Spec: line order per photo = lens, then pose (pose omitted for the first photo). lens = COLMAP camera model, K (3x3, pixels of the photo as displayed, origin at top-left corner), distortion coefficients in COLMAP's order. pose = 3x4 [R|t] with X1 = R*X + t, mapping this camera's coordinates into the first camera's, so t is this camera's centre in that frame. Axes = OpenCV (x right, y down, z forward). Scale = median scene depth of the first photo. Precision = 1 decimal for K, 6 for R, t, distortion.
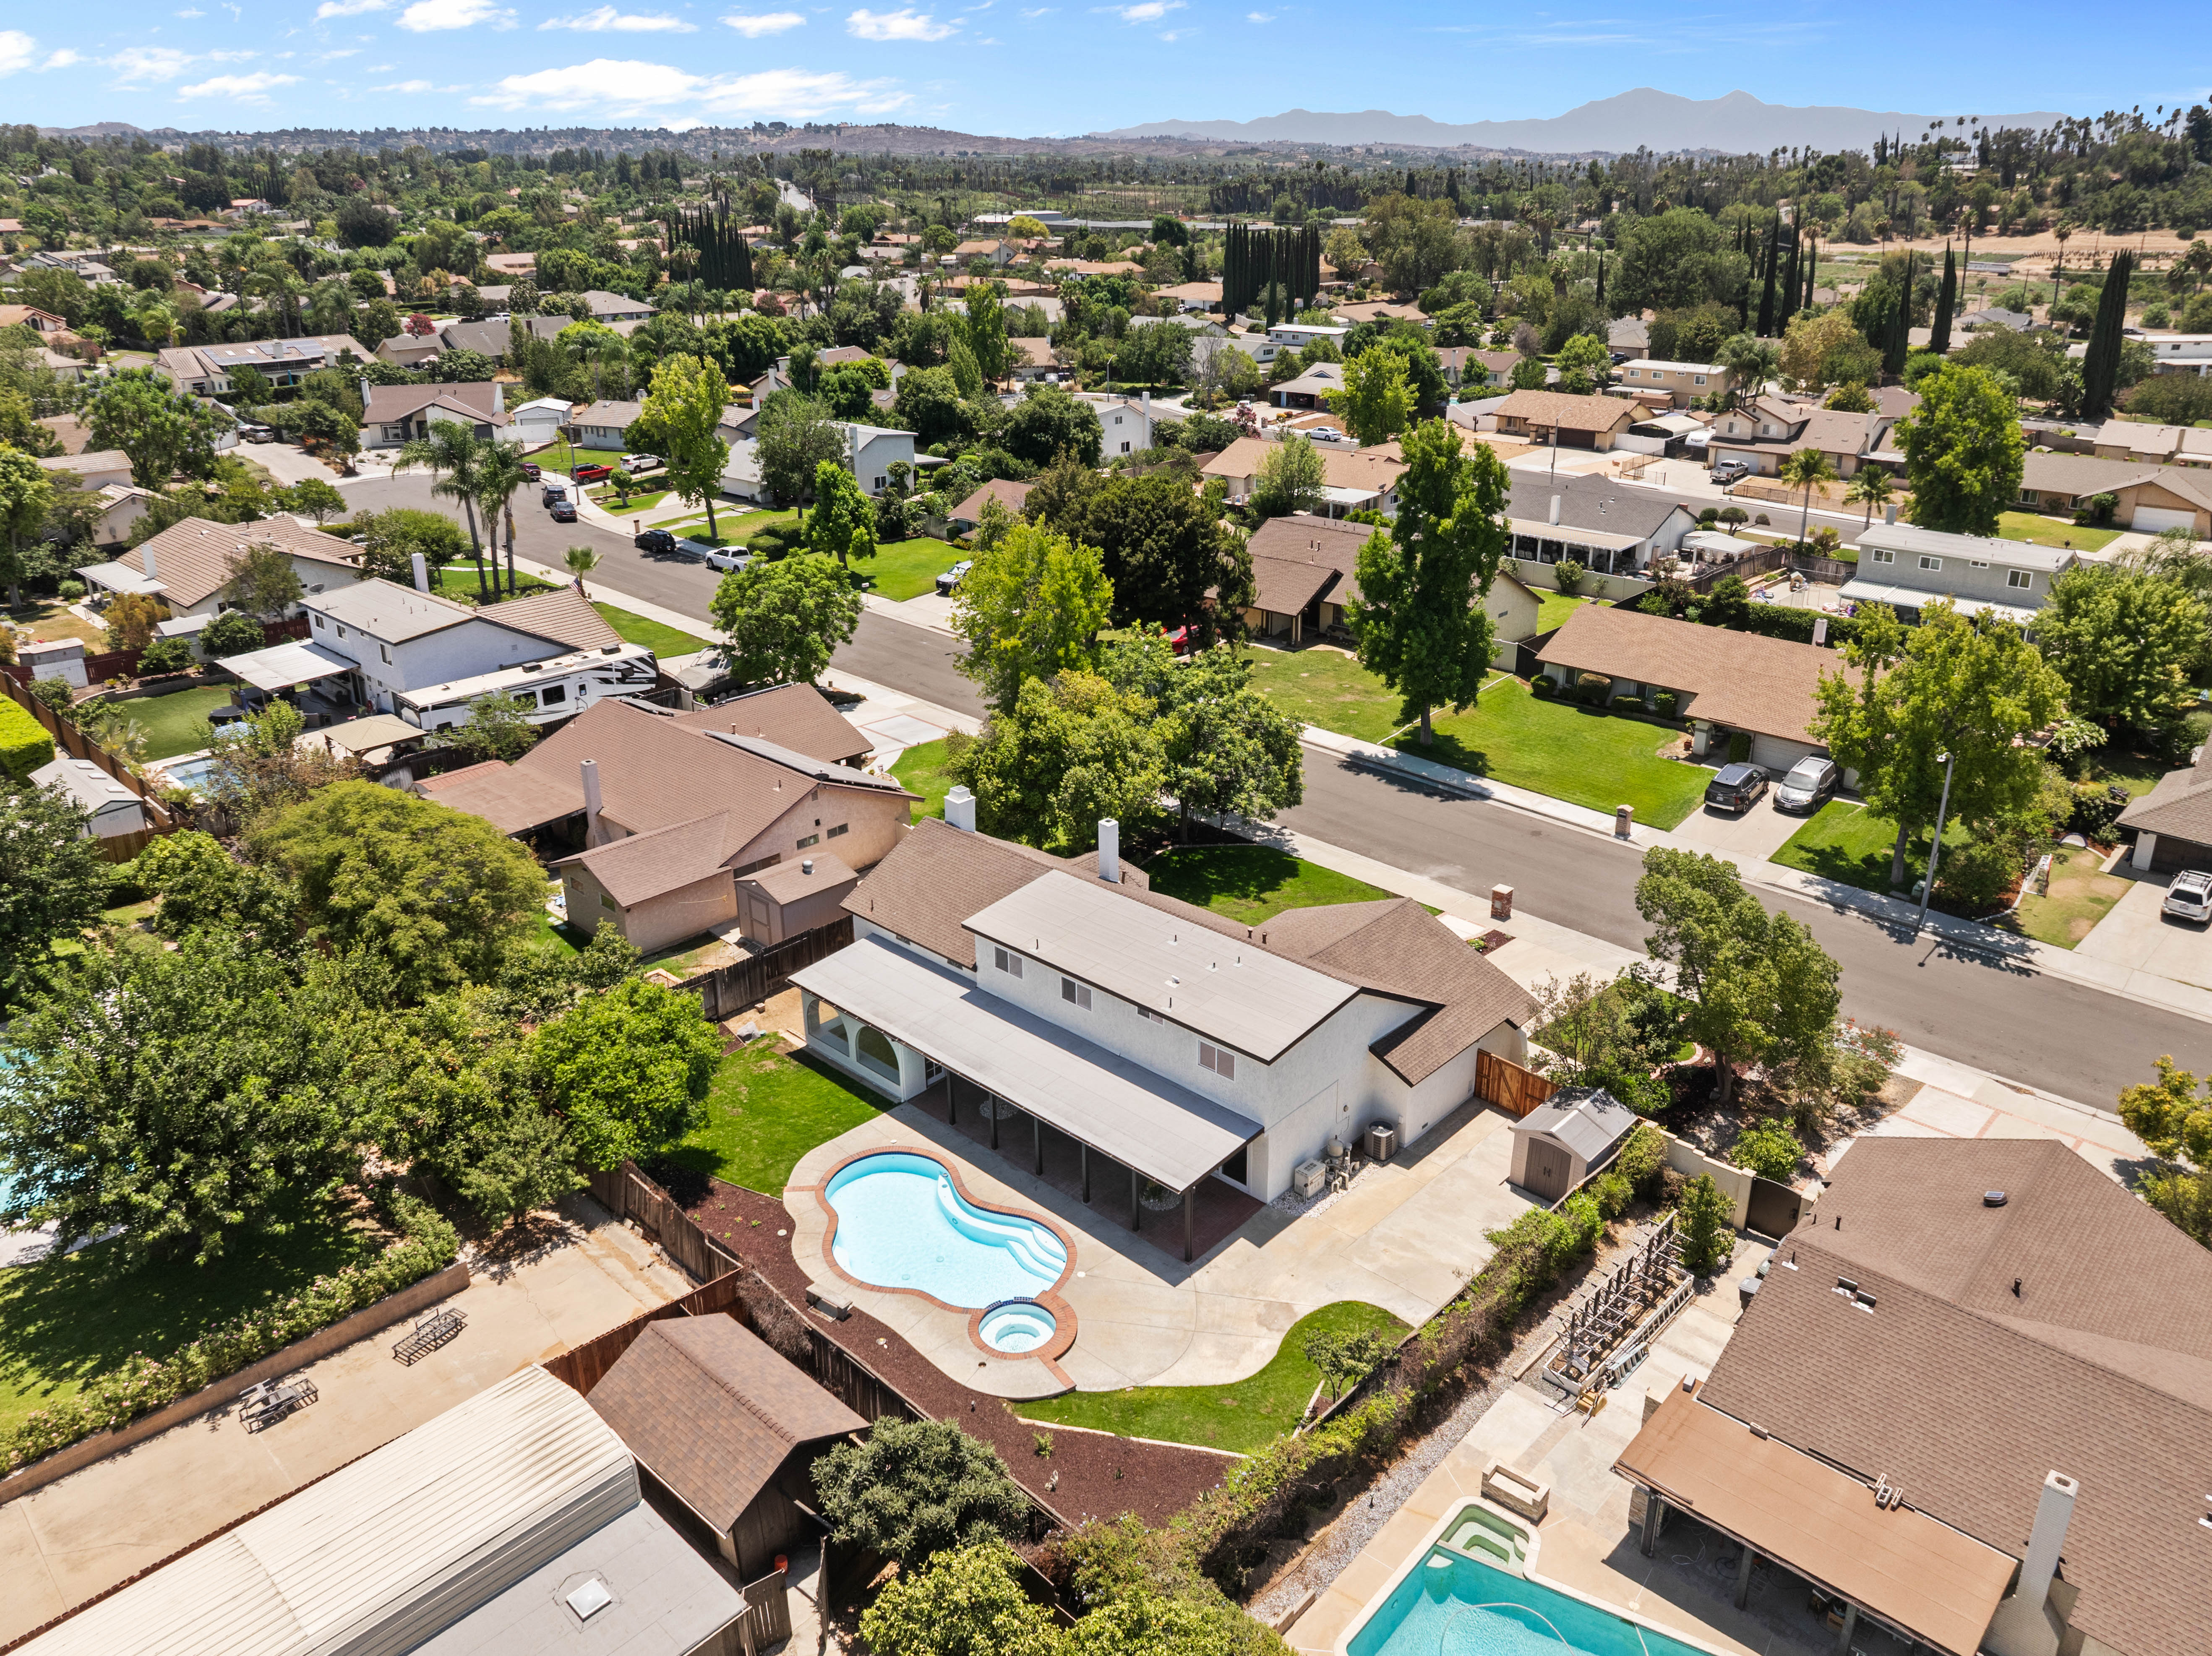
lens RADIAL K [[1551.5, 0, 1106.0], [0, 1551.5, 828.0], [0, 0, 1]] dist [-0.007416, 0.001338]
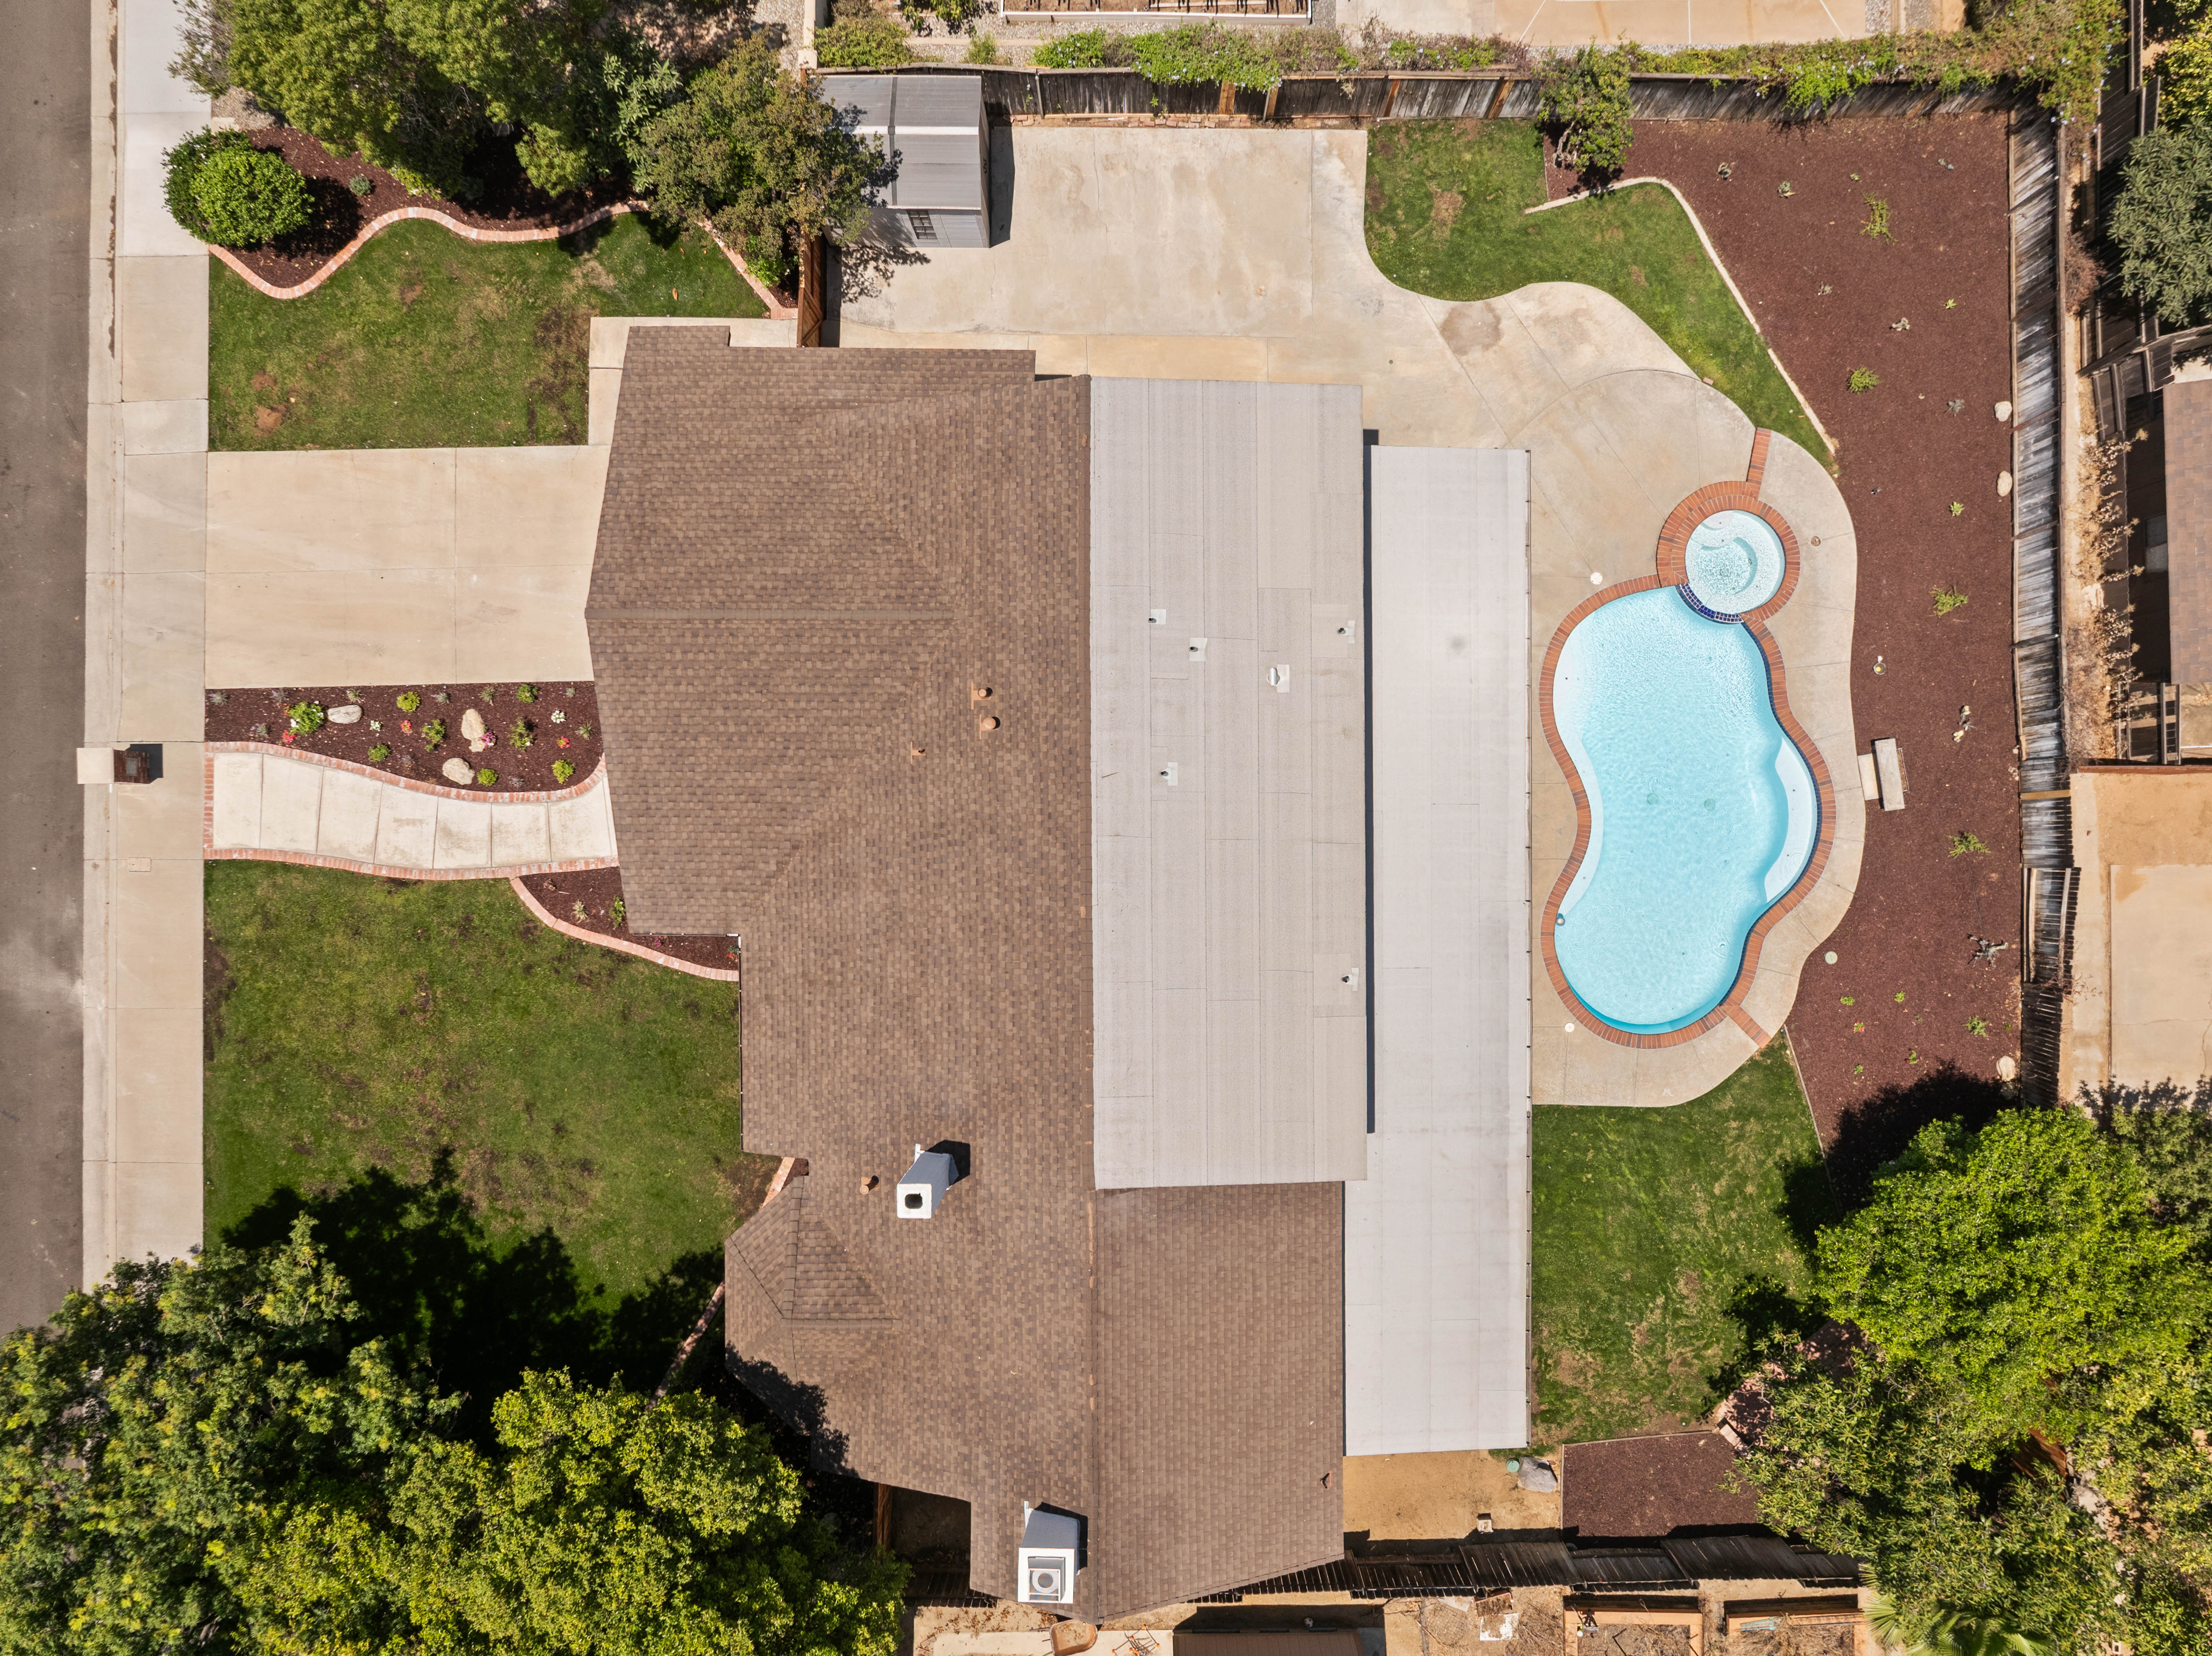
lens RADIAL K [[1551.5, 0, 1106.0], [0, 1551.5, 828.0], [0, 0, 1]] dist [-0.007416, 0.001338]
pose [[-0.693552, -0.720337, -0.010044, 0.038809], [0.262751, -0.265913, 0.927498, -0.275272], [-0.670782, 0.640628, 0.373694, 0.573434]]
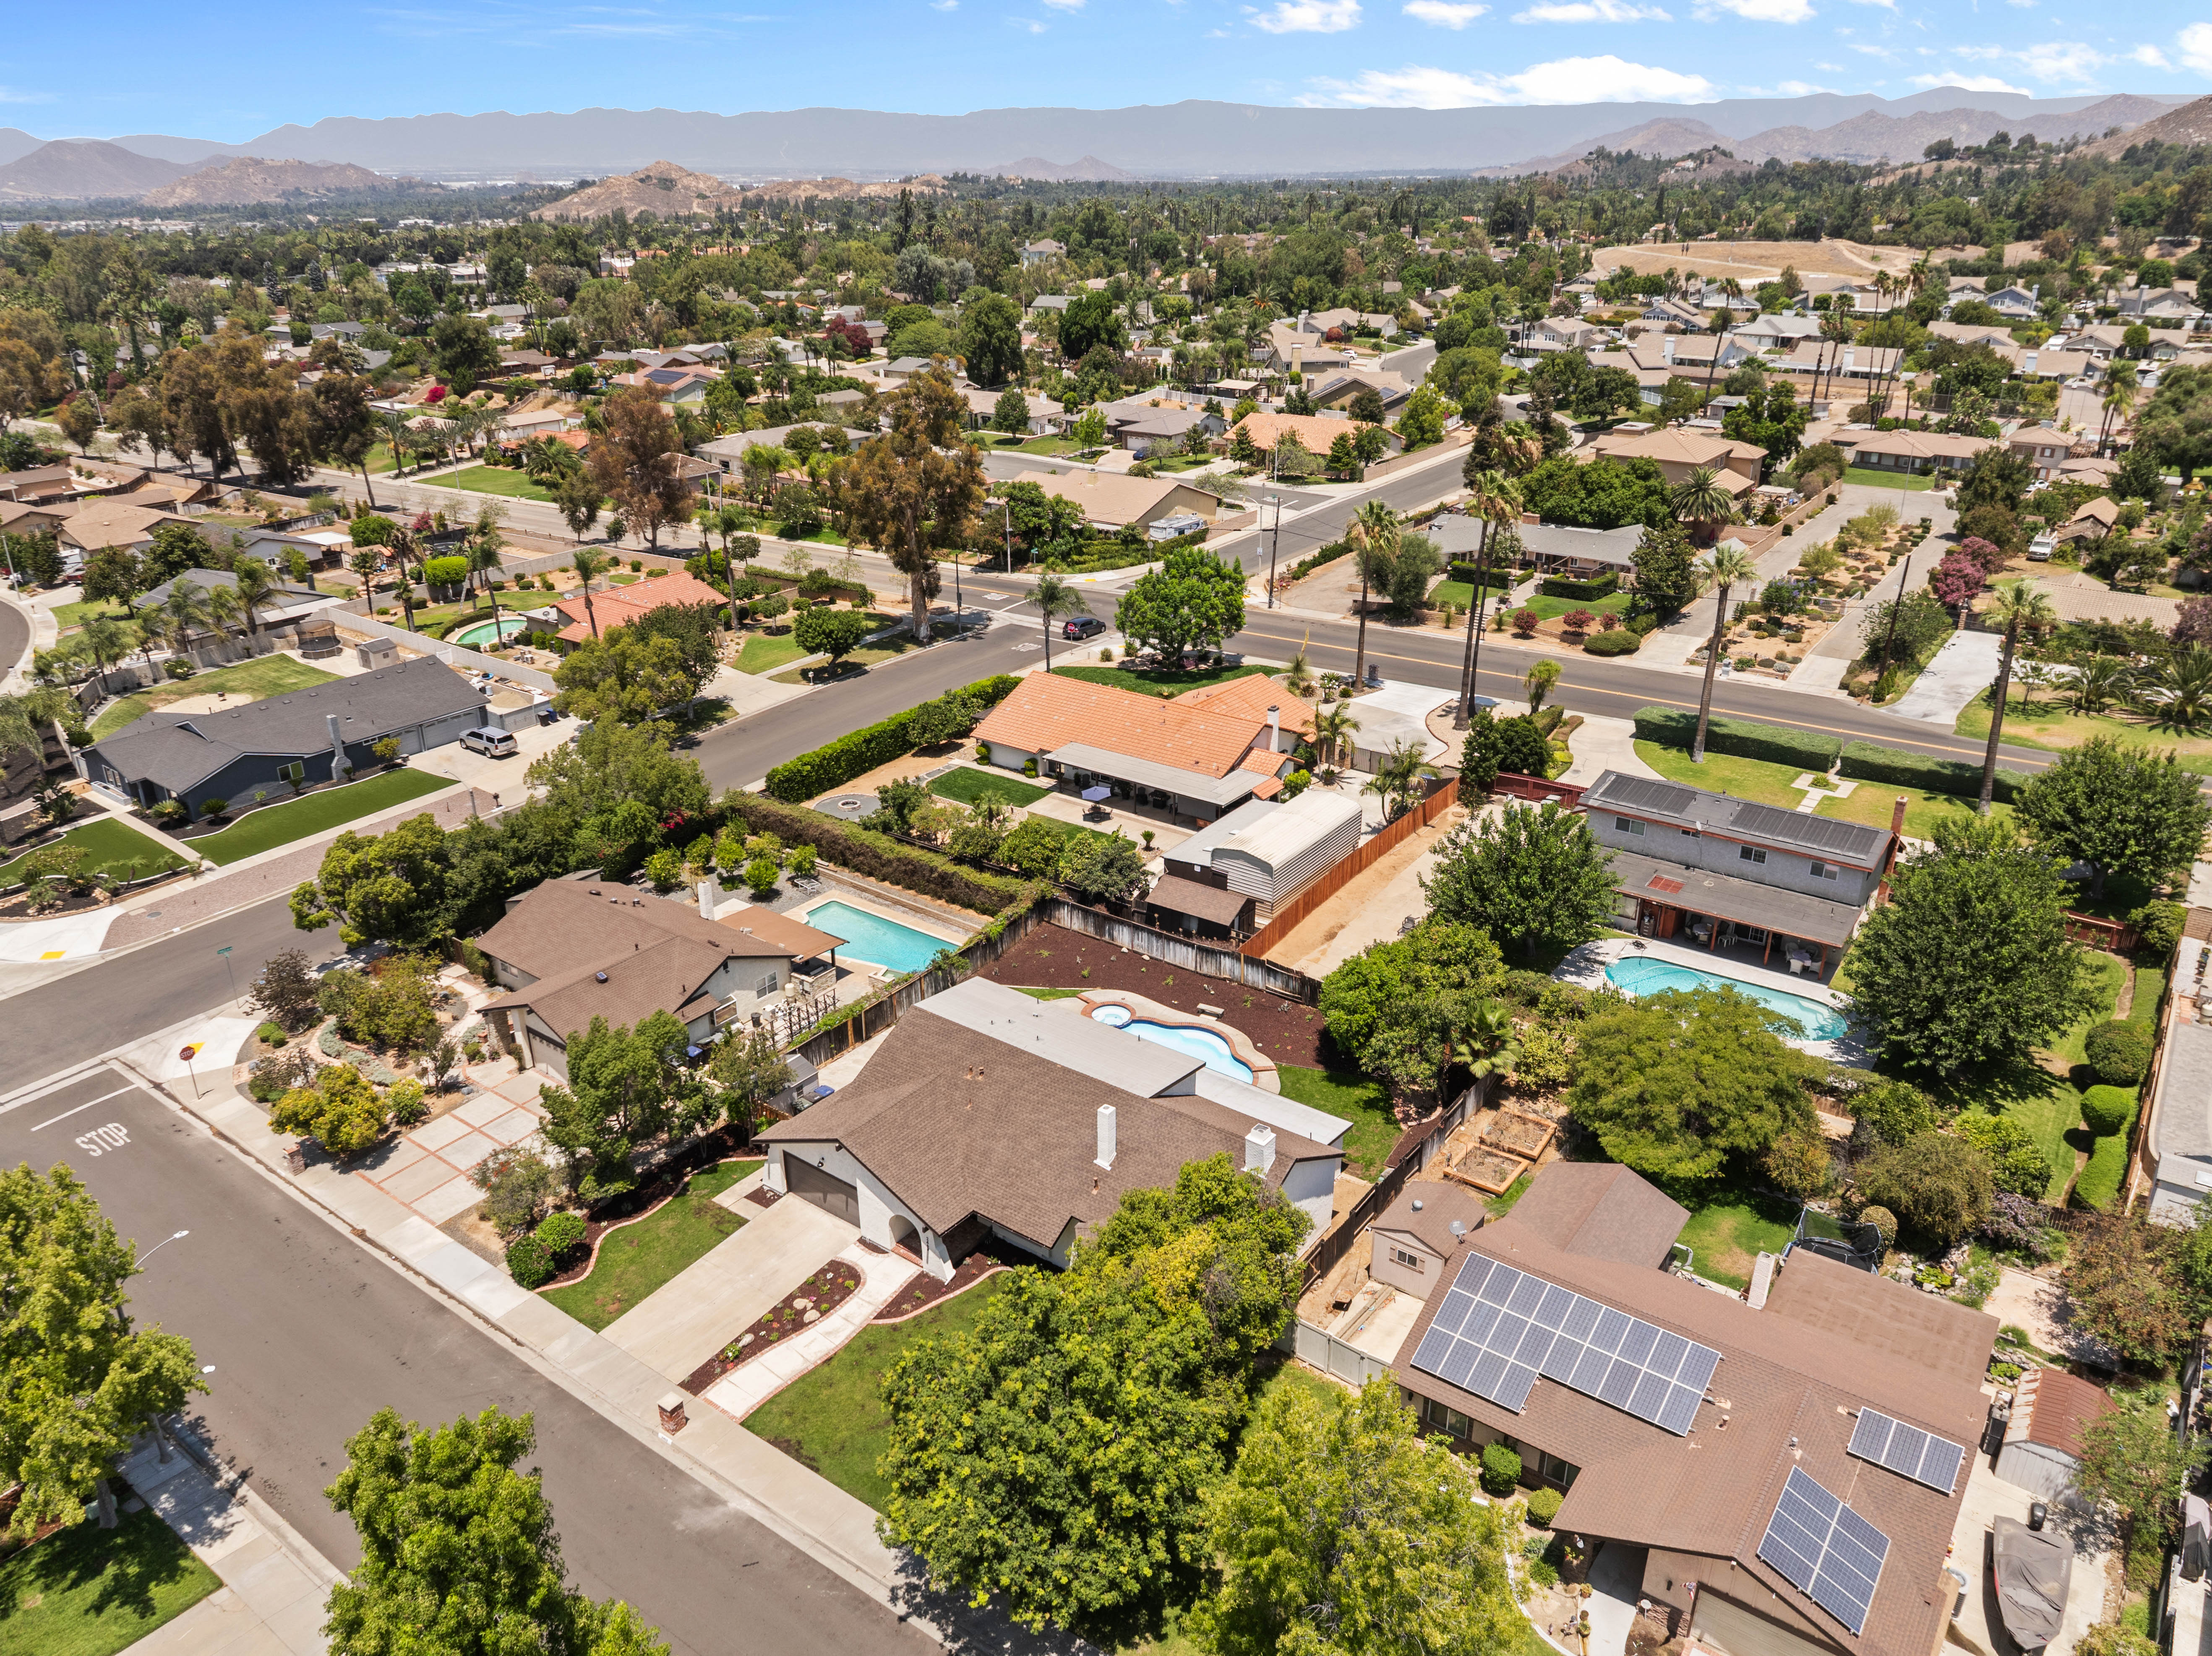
lens RADIAL K [[1551.5, 0, 1106.0], [0, 1551.5, 828.0], [0, 0, 1]] dist [-0.007416, 0.001338]
pose [[-0.993482, 0.066071, -0.092886, 0.073534], [-0.019193, 0.706284, 0.707669, -0.677181], [0.112360, 0.704839, -0.700412, 1.236250]]
